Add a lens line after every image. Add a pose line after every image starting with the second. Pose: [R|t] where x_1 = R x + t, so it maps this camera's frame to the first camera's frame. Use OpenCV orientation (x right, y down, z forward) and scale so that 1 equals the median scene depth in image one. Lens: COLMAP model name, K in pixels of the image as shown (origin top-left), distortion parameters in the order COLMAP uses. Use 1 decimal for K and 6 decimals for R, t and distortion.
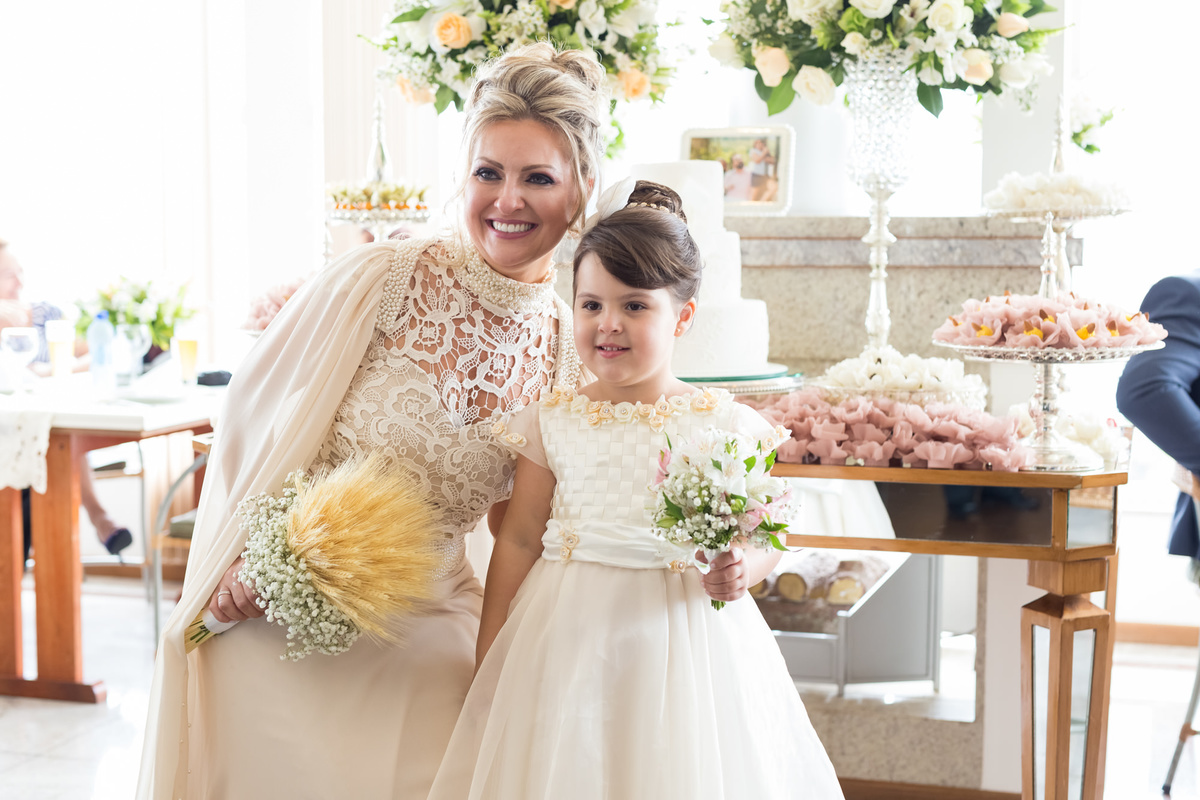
lens RADIAL K [[1806.6, 0, 599.6], [0, 1806.6, 379.1], [0, 0, 1]] dist [-0.014843, 0.006189]
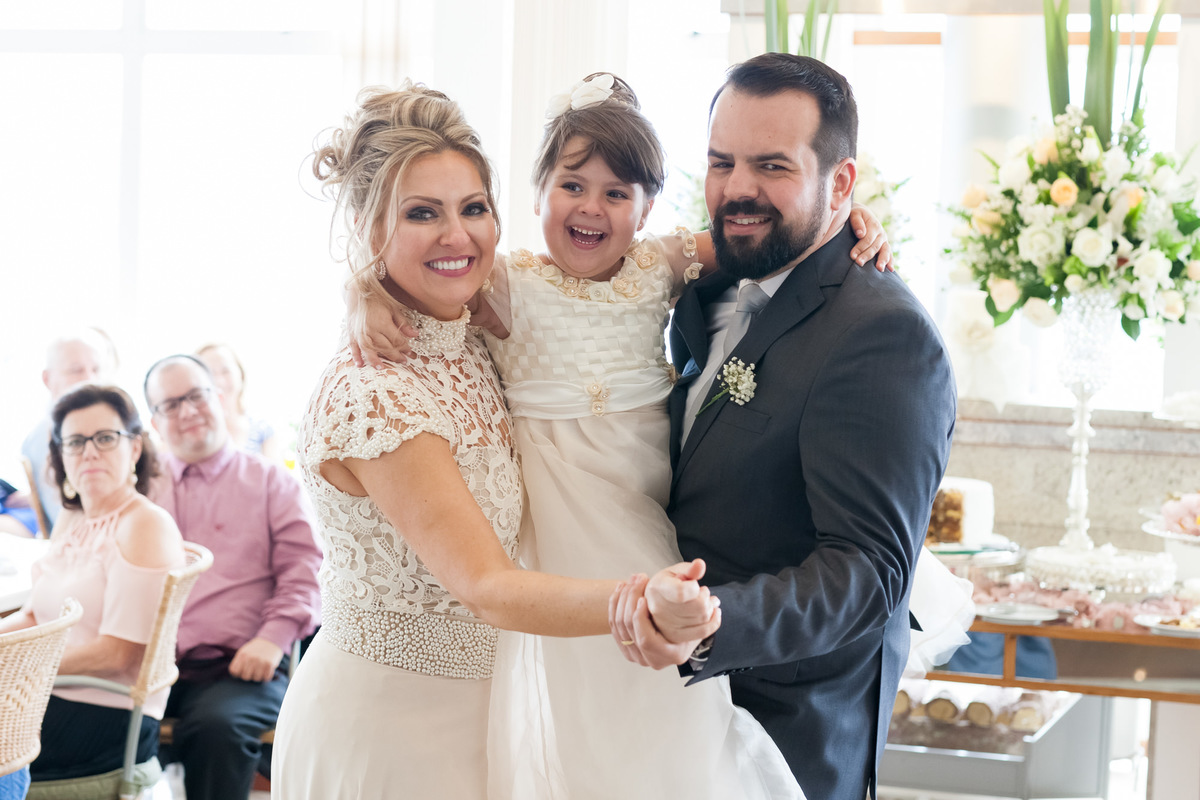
lens RADIAL K [[2176.9, 0, 600.5], [0, 2176.9, 379.7], [0, 0, 1]] dist [-0.023077, -0.018036]
pose [[0.999427, 0.033491, 0.004886, -0.167933], [-0.033358, 0.999127, -0.025154, -0.061814], [-0.005725, 0.024976, 0.999672, -0.438601]]
